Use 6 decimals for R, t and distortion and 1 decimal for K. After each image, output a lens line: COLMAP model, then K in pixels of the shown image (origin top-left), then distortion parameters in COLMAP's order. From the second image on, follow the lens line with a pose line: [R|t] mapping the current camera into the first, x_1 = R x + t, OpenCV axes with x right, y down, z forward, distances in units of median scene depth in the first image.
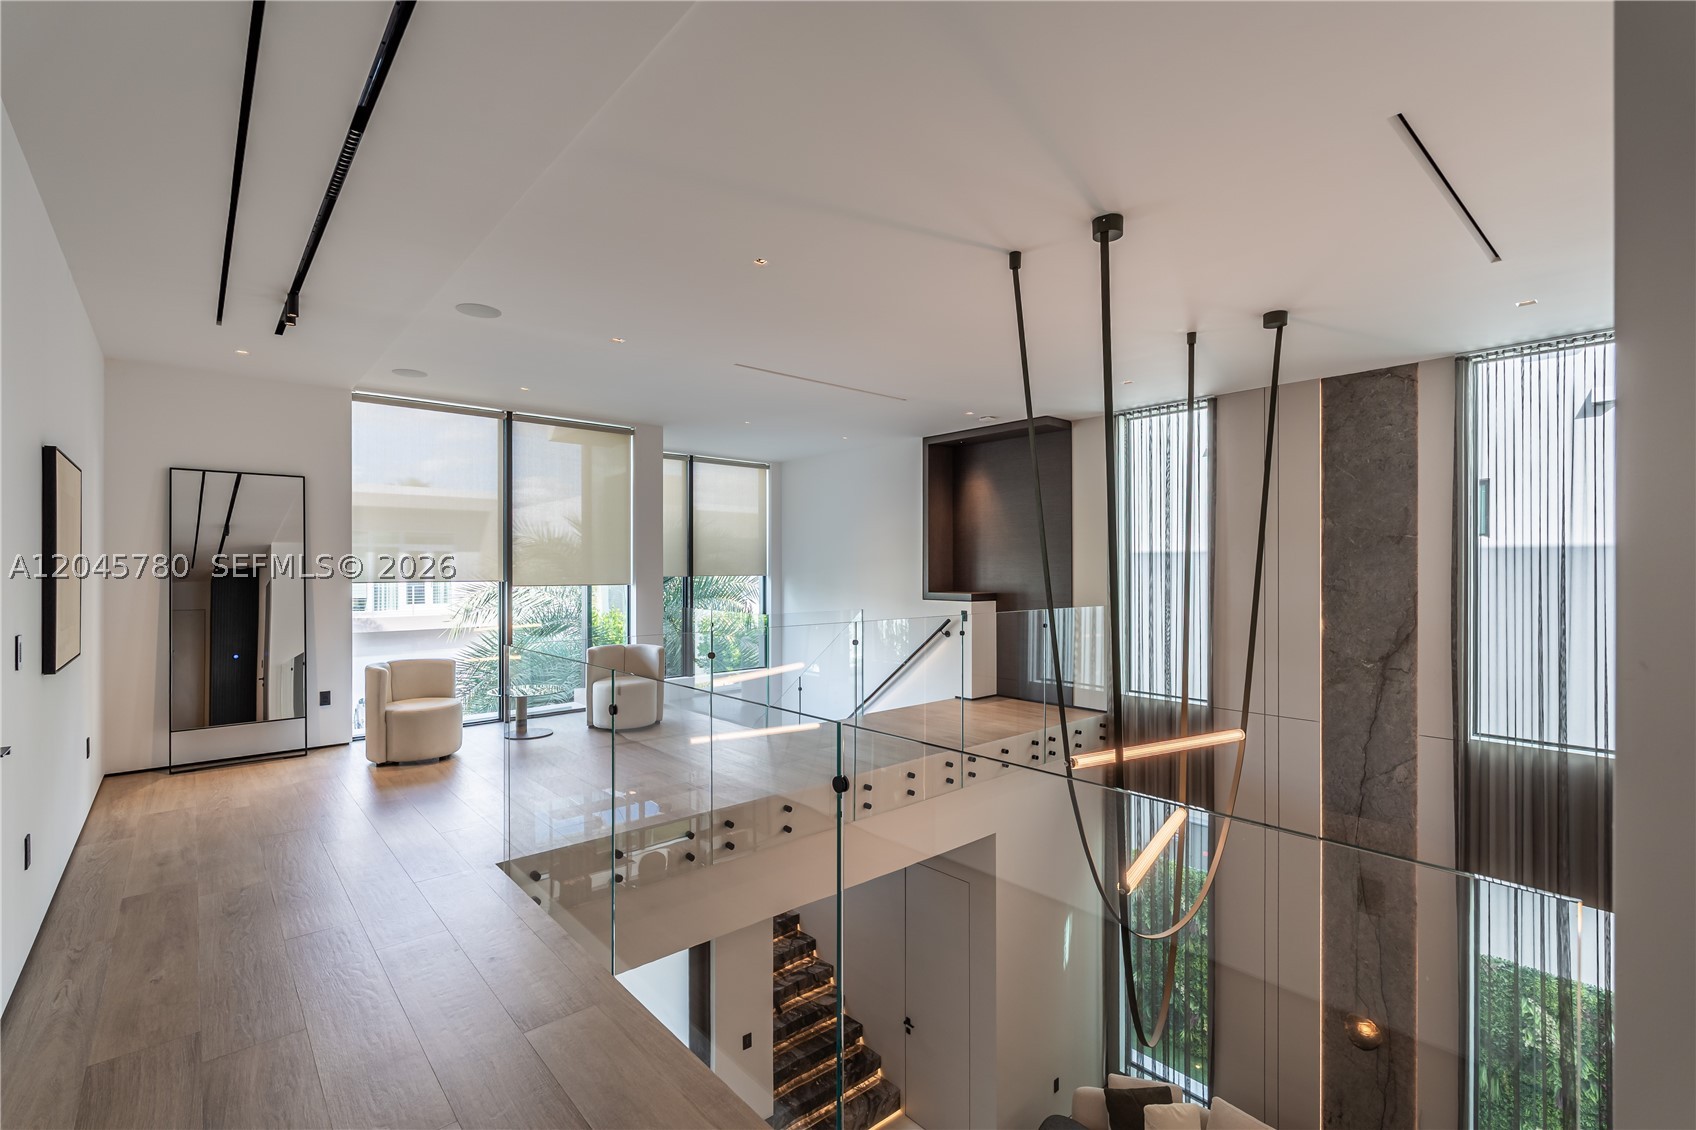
lens RADIAL K [[763.0, 0, 860.6], [0, 763.0, 564.2], [0, 0, 1]] dist [-0.002983, 0.000362]
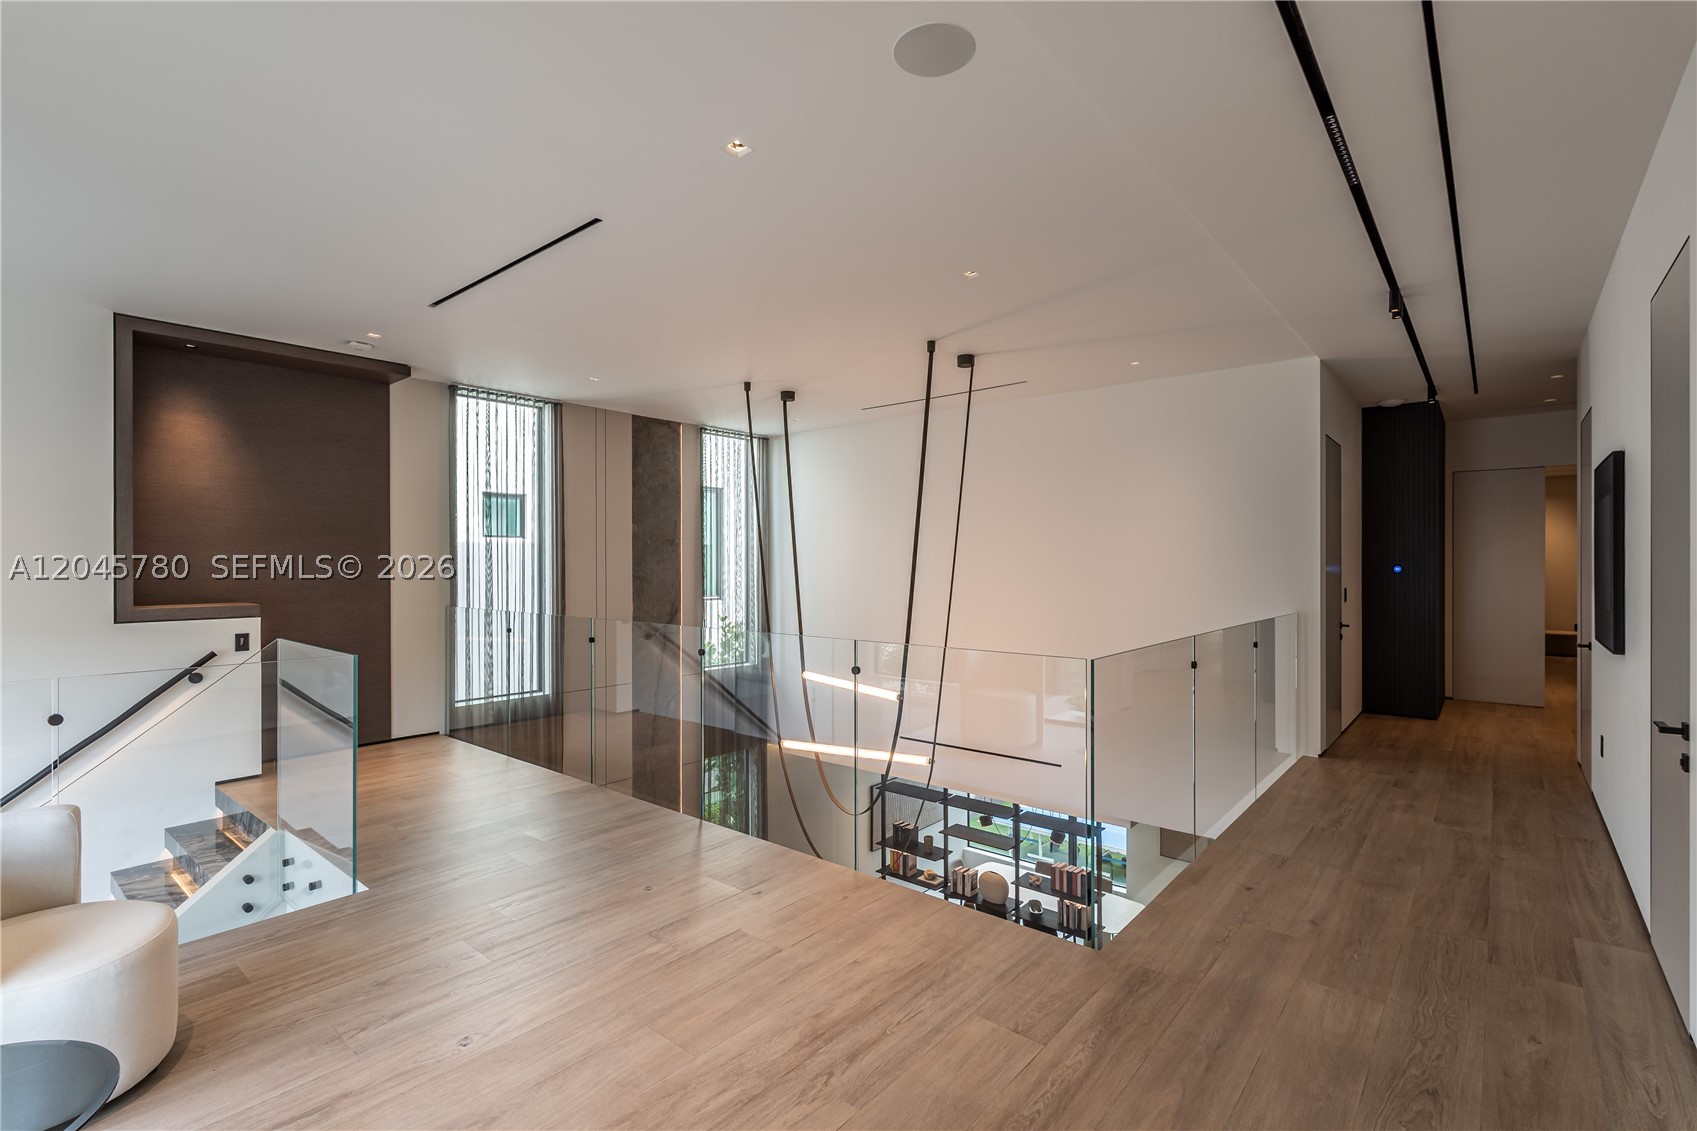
lens RADIAL K [[763.4, 0, 861.1], [0, 763.4, 564.7], [0, 0, 1]] dist [-0.002983, 0.000362]
pose [[-0.150369, -0.001190, 0.988629, -0.694354], [-0.000885, 0.999999, 0.001069, 0.006673], [-0.988630, -0.000714, -0.150370, 0.786355]]
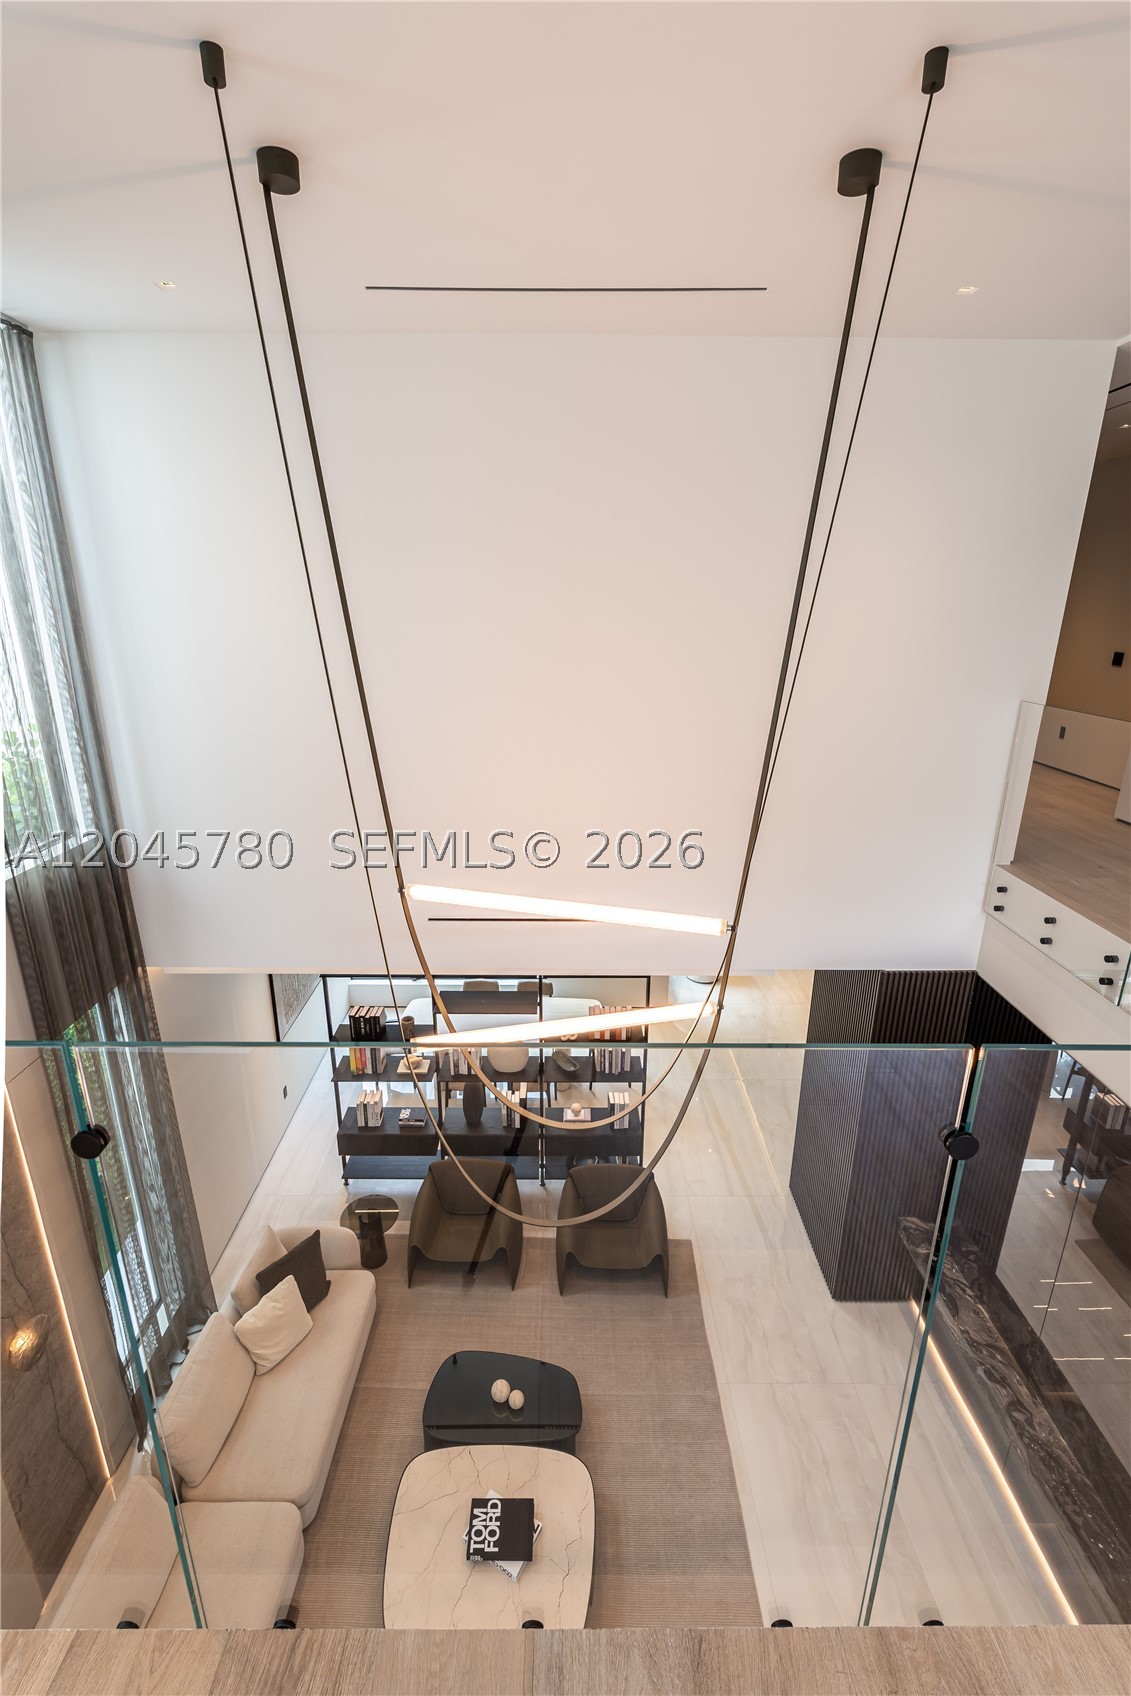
lens RADIAL K [[763.0, 0, 565.5], [0, 763.0, 848.0], [0, 0, 1]] dist [-0.002983, 0.000362]
pose [[-0.743005, -0.209247, 0.635735, -0.036663], [0.006622, 0.947526, 0.319610, -0.027365], [-0.669253, 0.241682, -0.702631, 0.979900]]
